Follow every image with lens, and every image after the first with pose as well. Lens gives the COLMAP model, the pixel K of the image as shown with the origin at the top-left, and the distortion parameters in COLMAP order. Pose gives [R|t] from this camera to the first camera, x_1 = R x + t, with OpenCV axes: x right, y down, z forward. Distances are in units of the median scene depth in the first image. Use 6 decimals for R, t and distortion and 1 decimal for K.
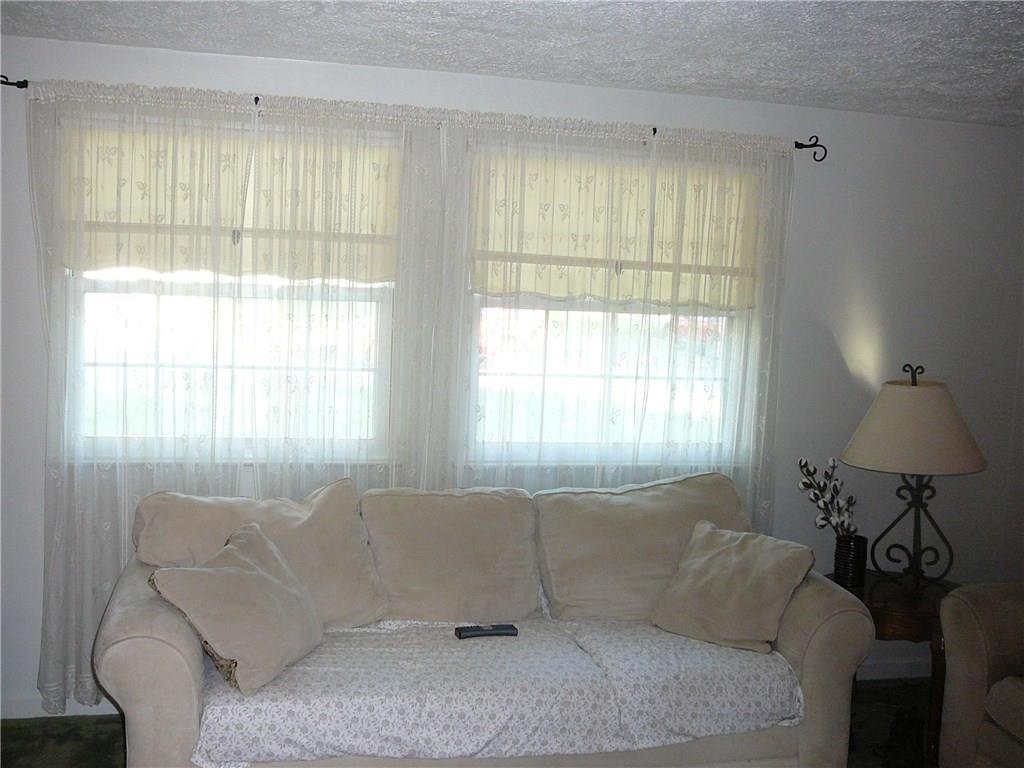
lens RADIAL K [[1032.7, 0, 512.0], [0, 1032.7, 384.0], [0, 0, 1]] dist [-0.055613, -0.008660]
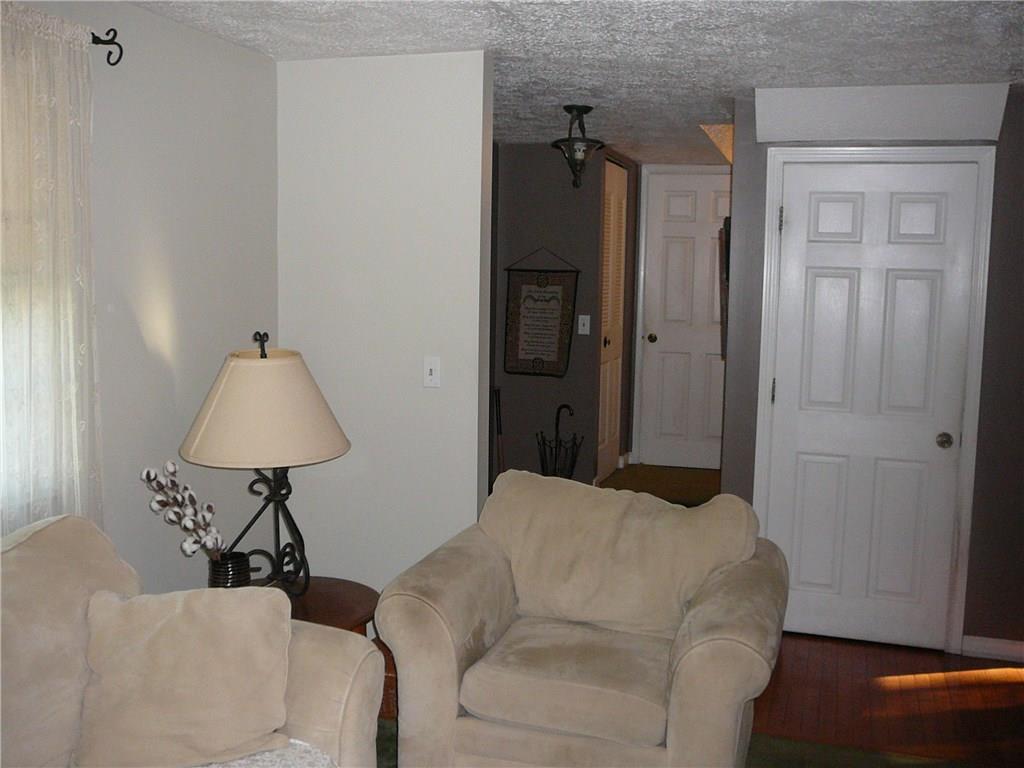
lens RADIAL K [[1032.7, 0, 512.0], [0, 1032.7, 384.0], [0, 0, 1]] dist [-0.055613, -0.008660]
pose [[0.524944, -0.122926, 0.842213, -0.197653], [0.077868, 0.992302, 0.096298, -0.040152], [-0.847567, 0.015031, 0.530475, 0.386432]]
